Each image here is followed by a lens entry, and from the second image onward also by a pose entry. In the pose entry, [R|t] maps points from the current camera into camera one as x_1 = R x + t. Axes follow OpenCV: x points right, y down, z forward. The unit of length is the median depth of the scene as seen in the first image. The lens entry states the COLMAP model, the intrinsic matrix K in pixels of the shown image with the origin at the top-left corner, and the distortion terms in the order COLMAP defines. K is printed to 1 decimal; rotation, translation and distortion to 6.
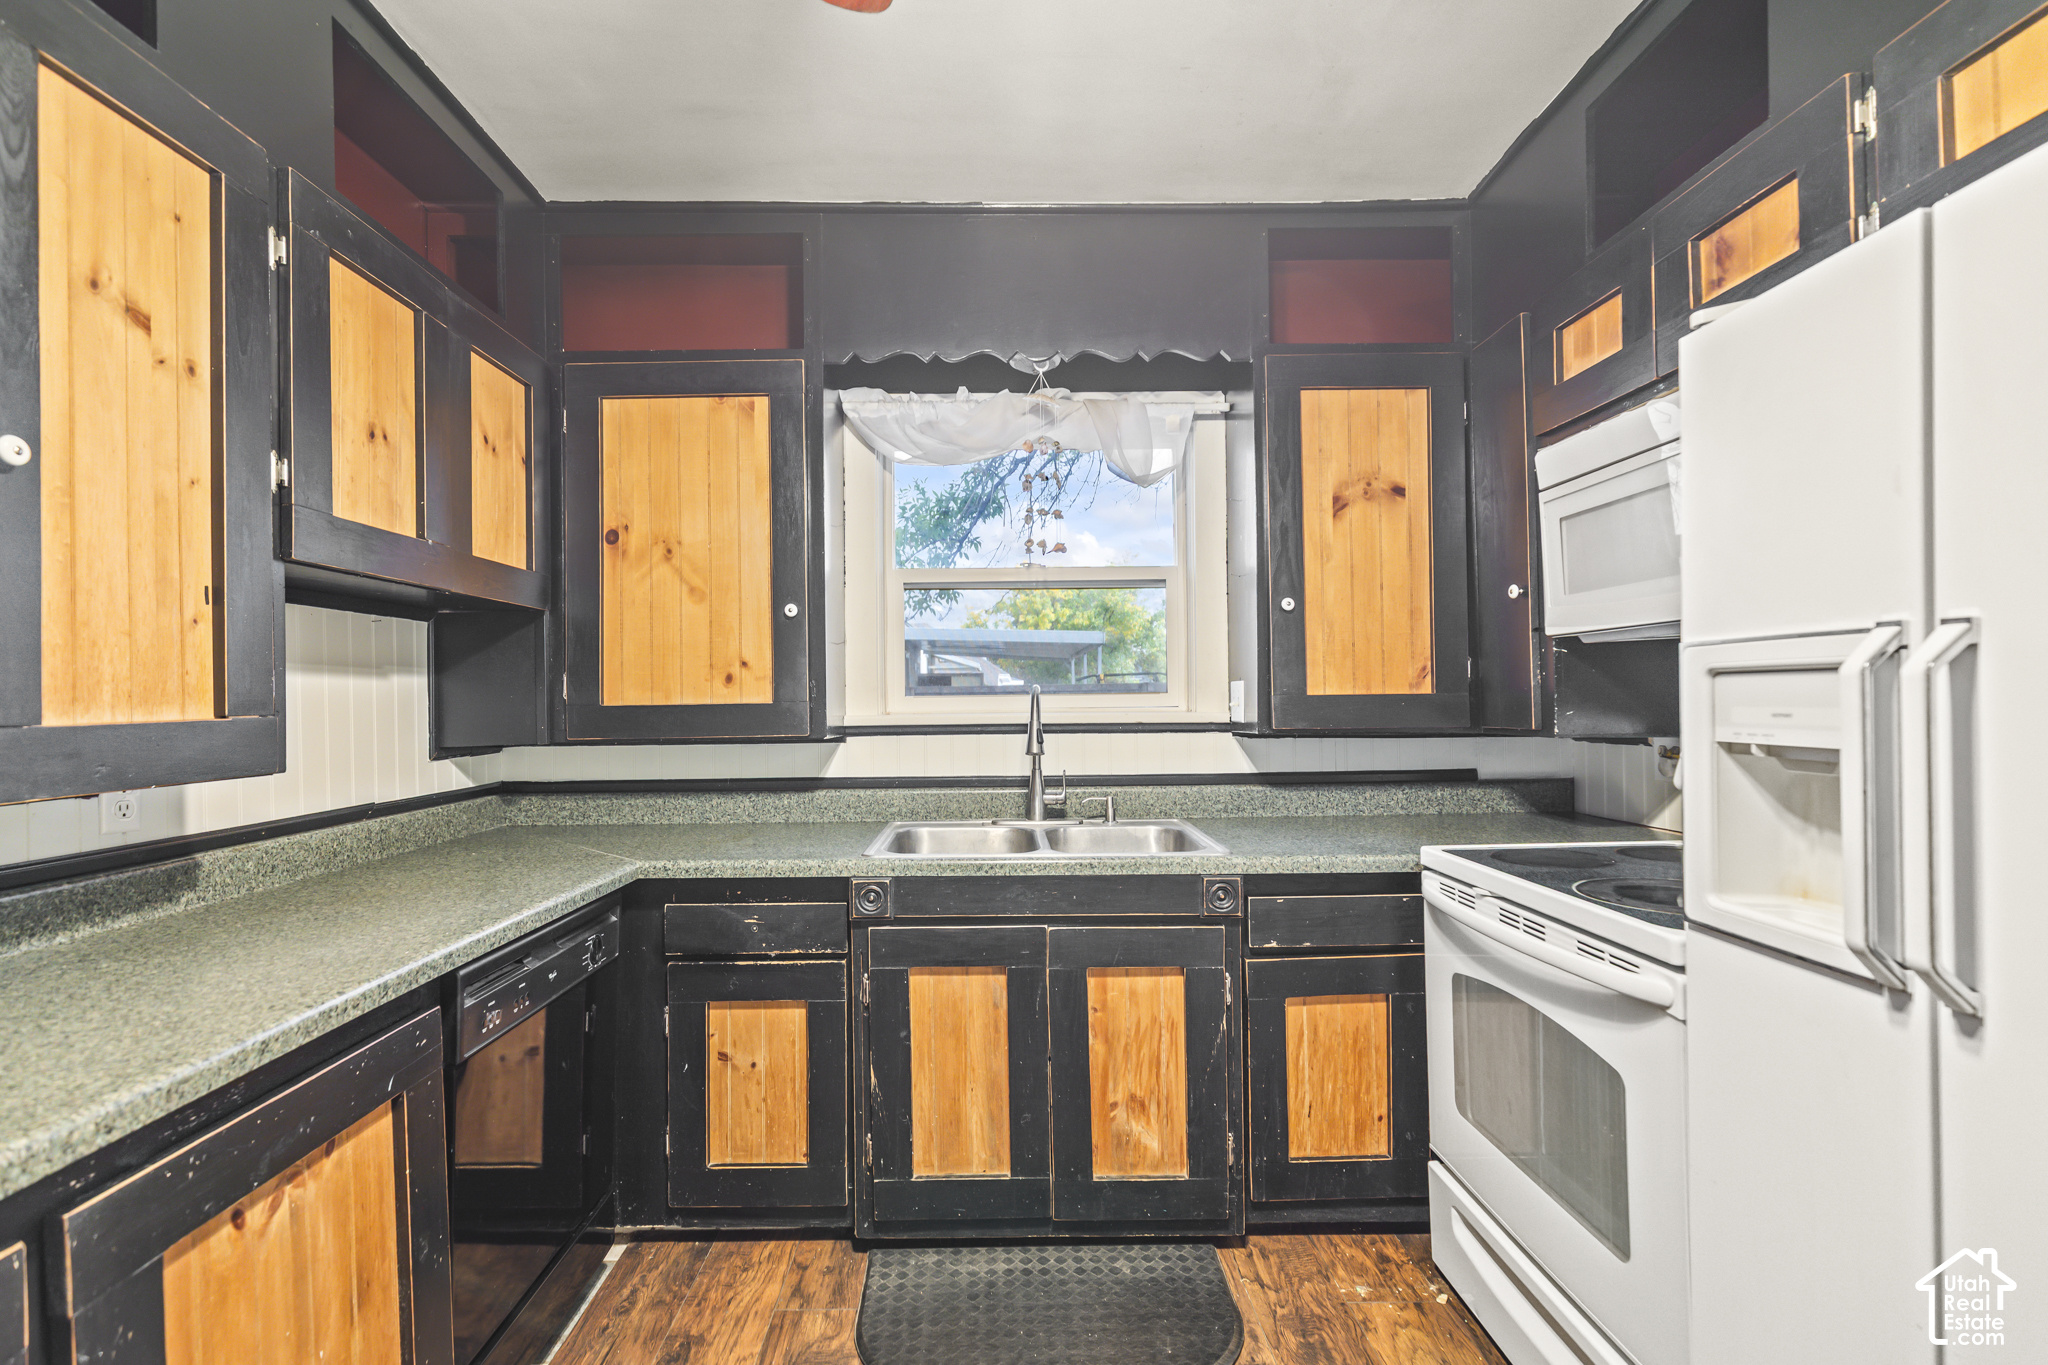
lens RADIAL K [[910.5, 0, 993.2], [0, 910.5, 689.2], [0, 0, 1]] dist [-0.000619, -0.000892]
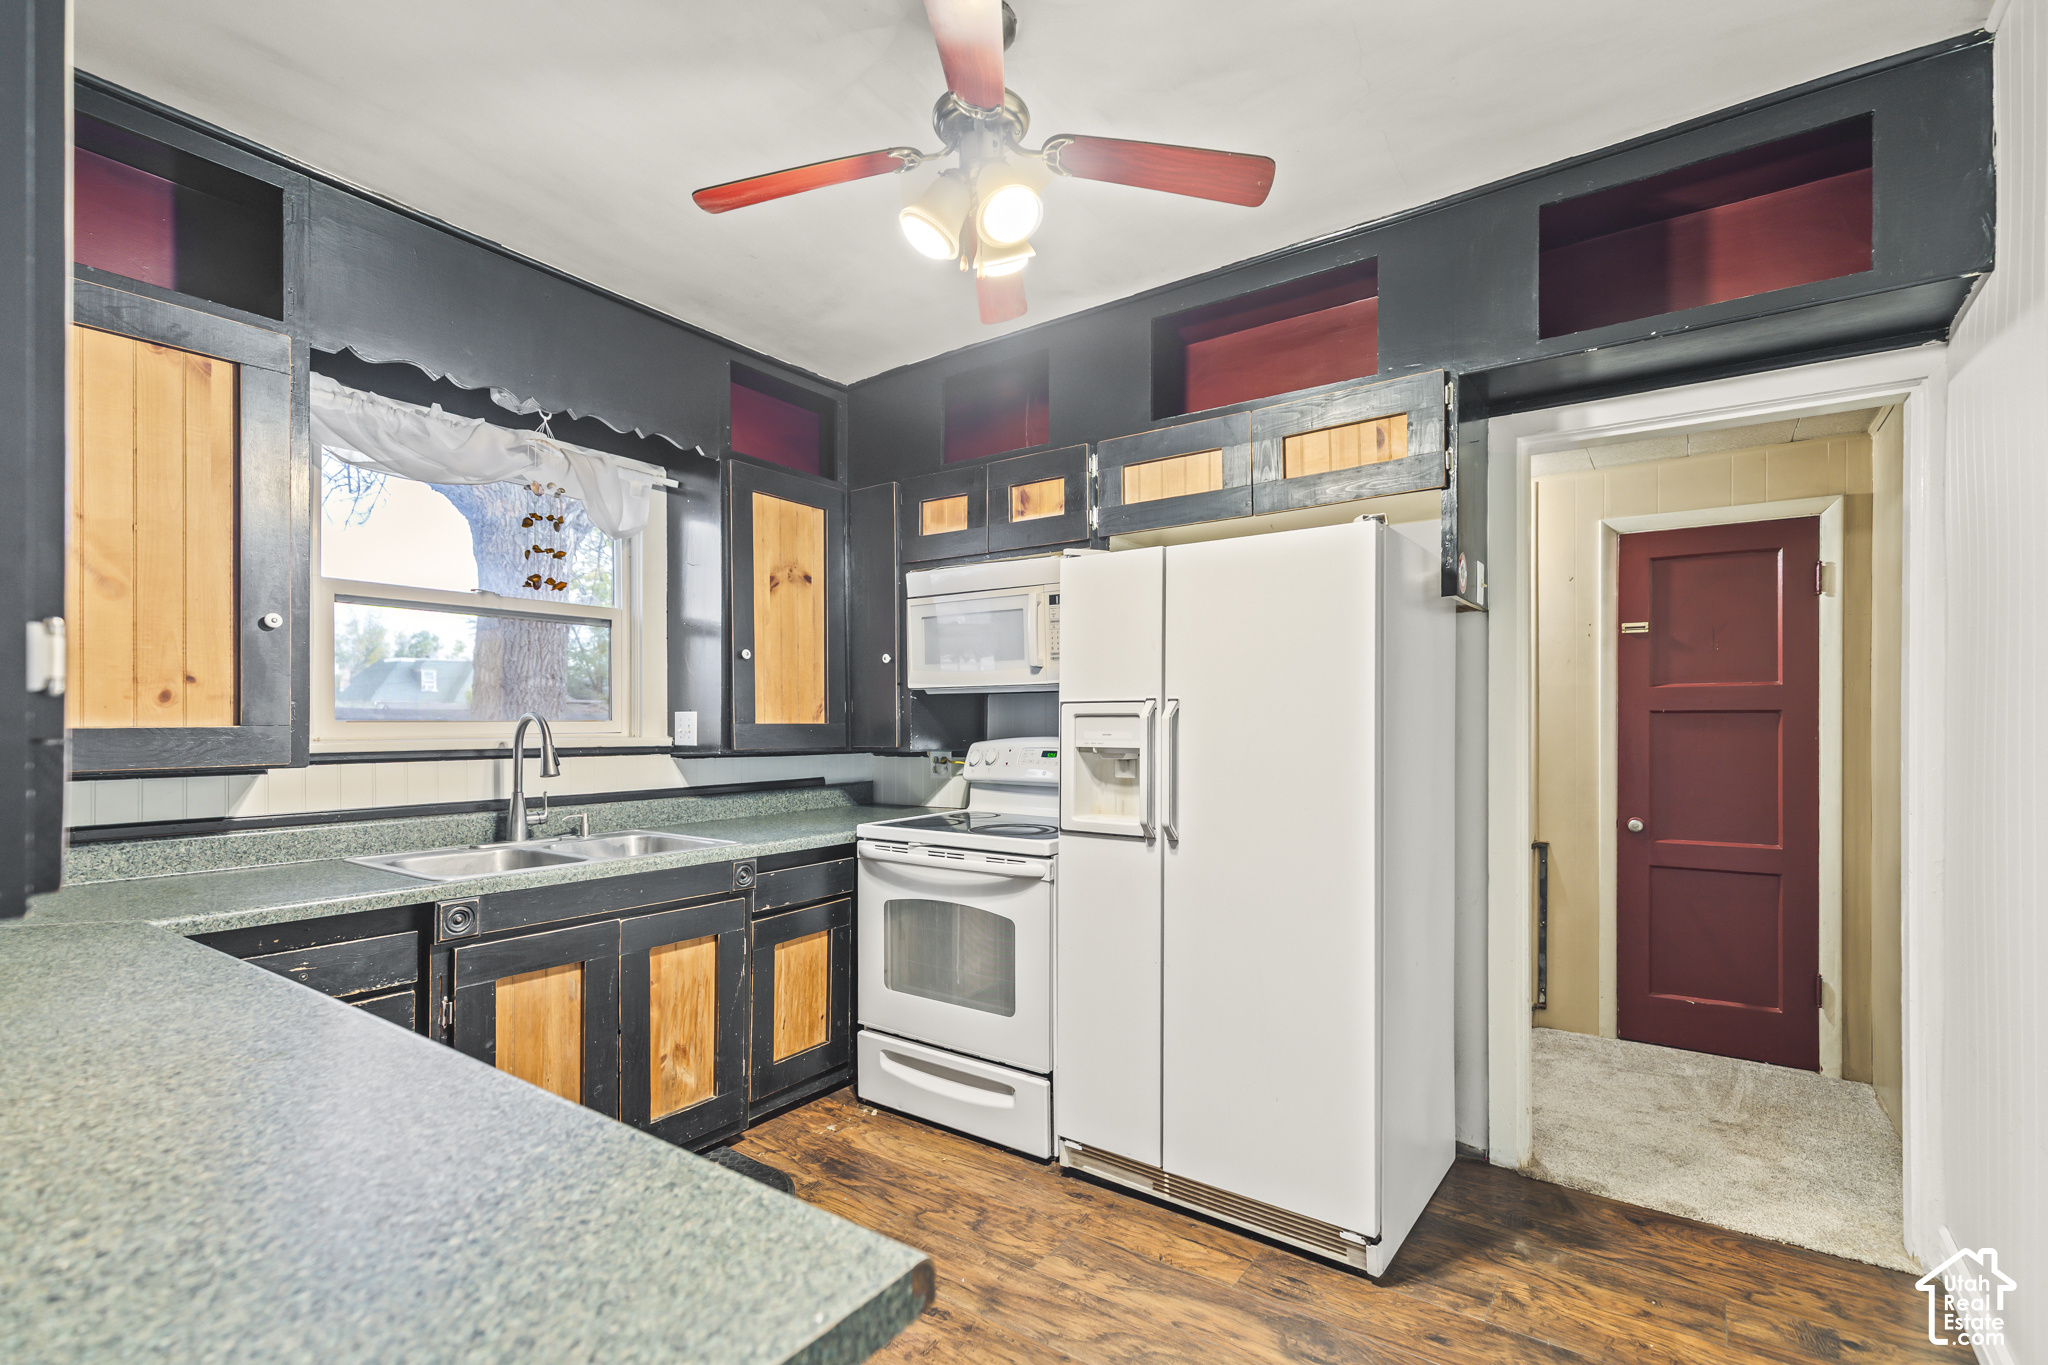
lens RADIAL K [[911.6, 0, 1023.3], [0, 911.6, 718.5], [0, 0, 1]] dist [-0.000296, -0.000115]
pose [[0.582818, 0.014510, 0.812473, -0.578131], [-0.014748, 0.999865, -0.007278, 0.002828], [-0.812469, -0.007741, 0.582953, -0.101386]]
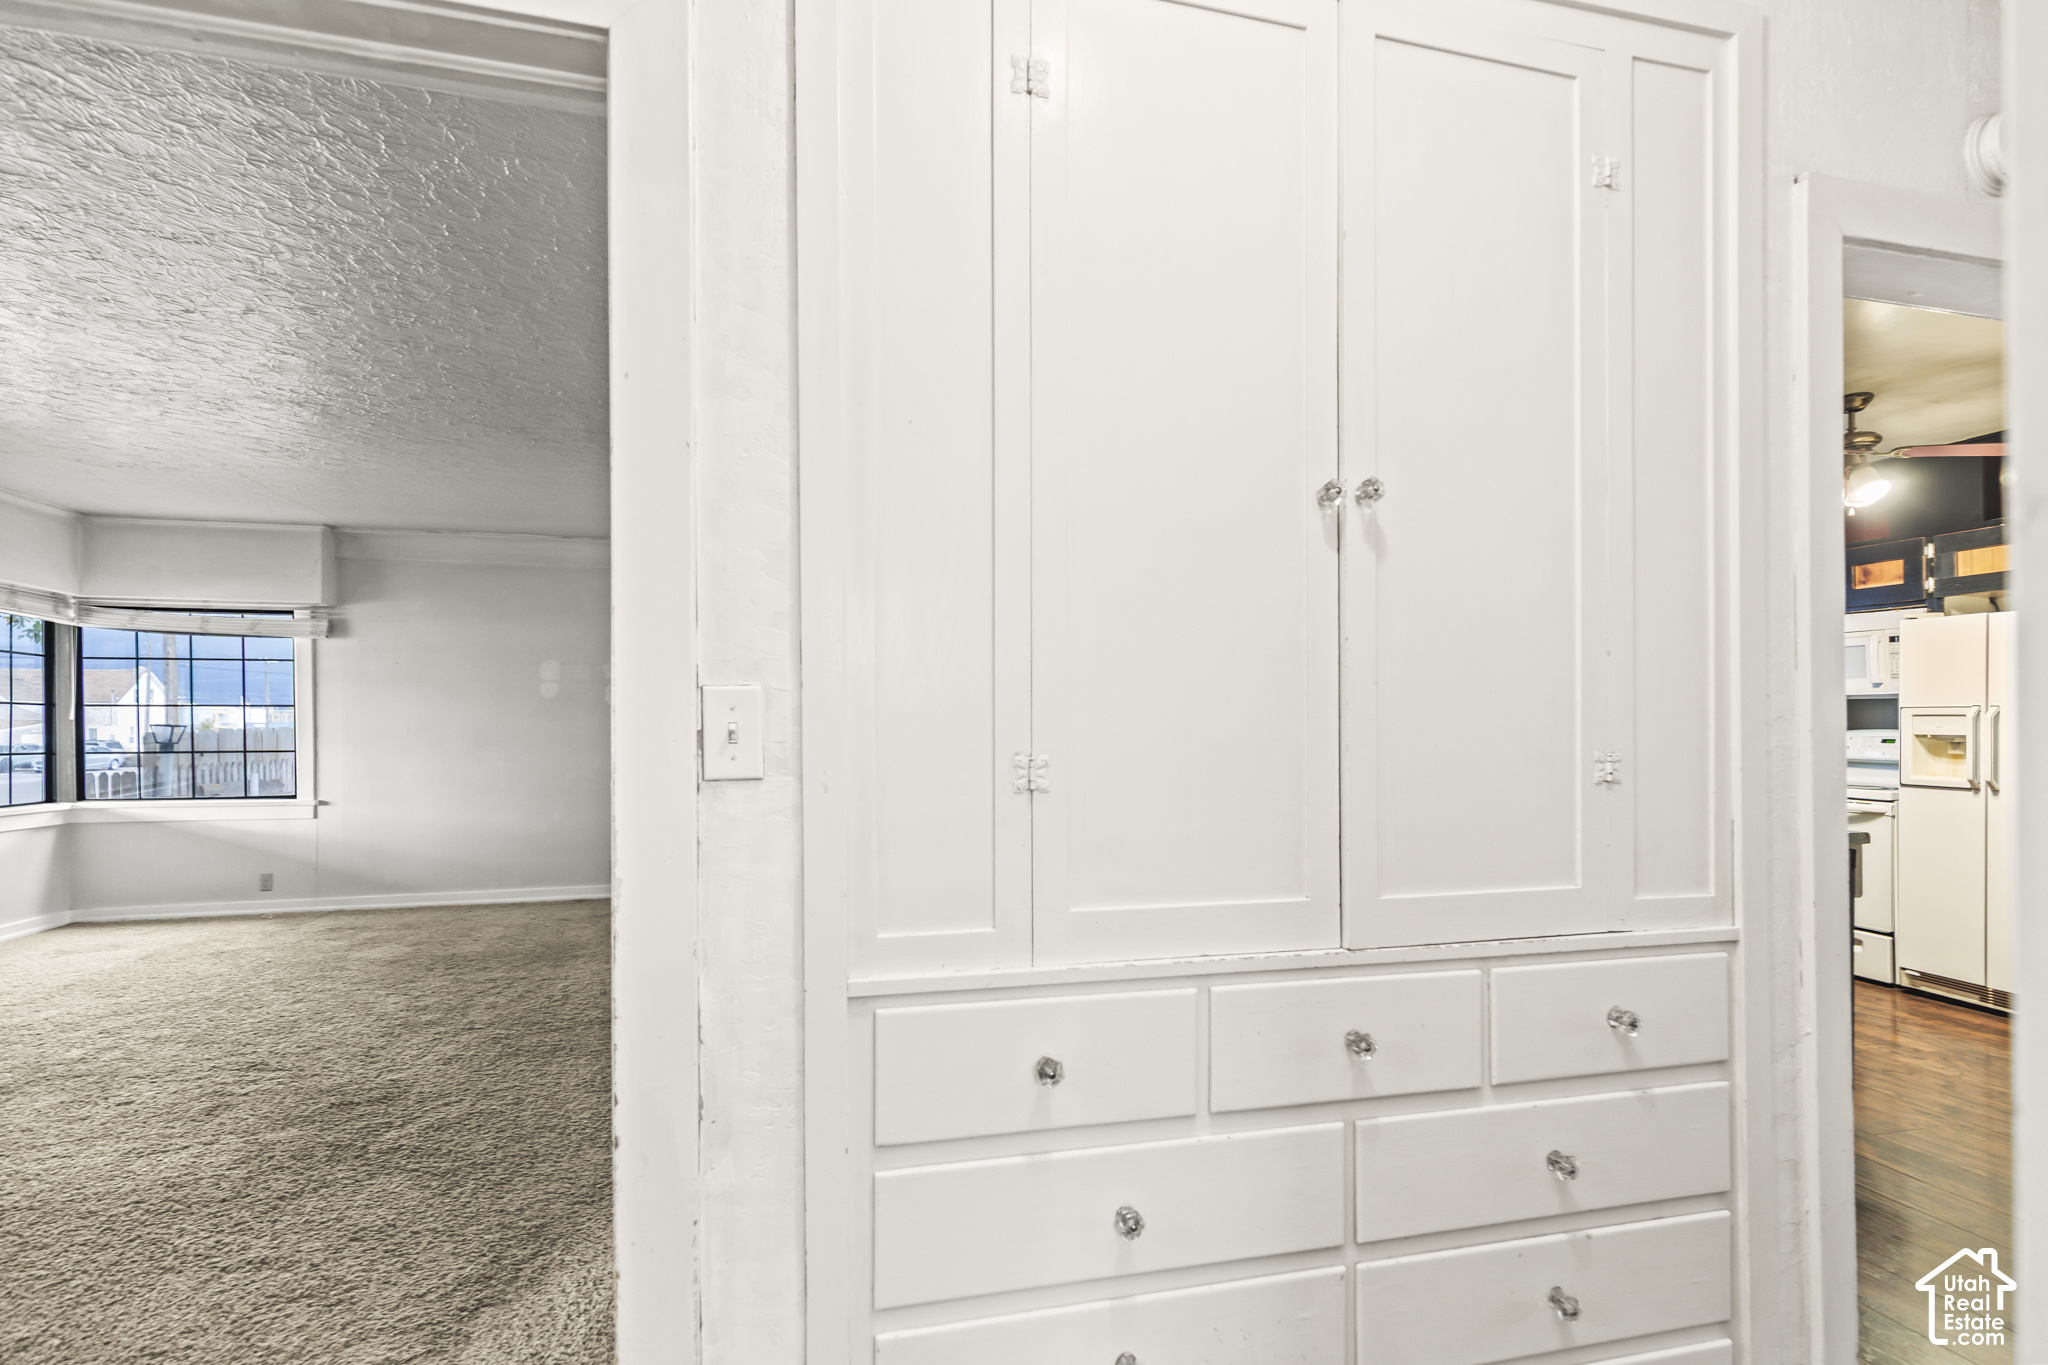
lens RADIAL K [[911.6, 0, 1023.3], [0, 911.6, 718.5], [0, 0, 1]] dist [-0.000296, -0.000115]
pose [[0.973086, 0.013673, 0.230036, -1.891560], [-0.014977, 0.999880, 0.003926, 0.016797], [-0.229955, -0.007266, 0.973174, -0.934367]]
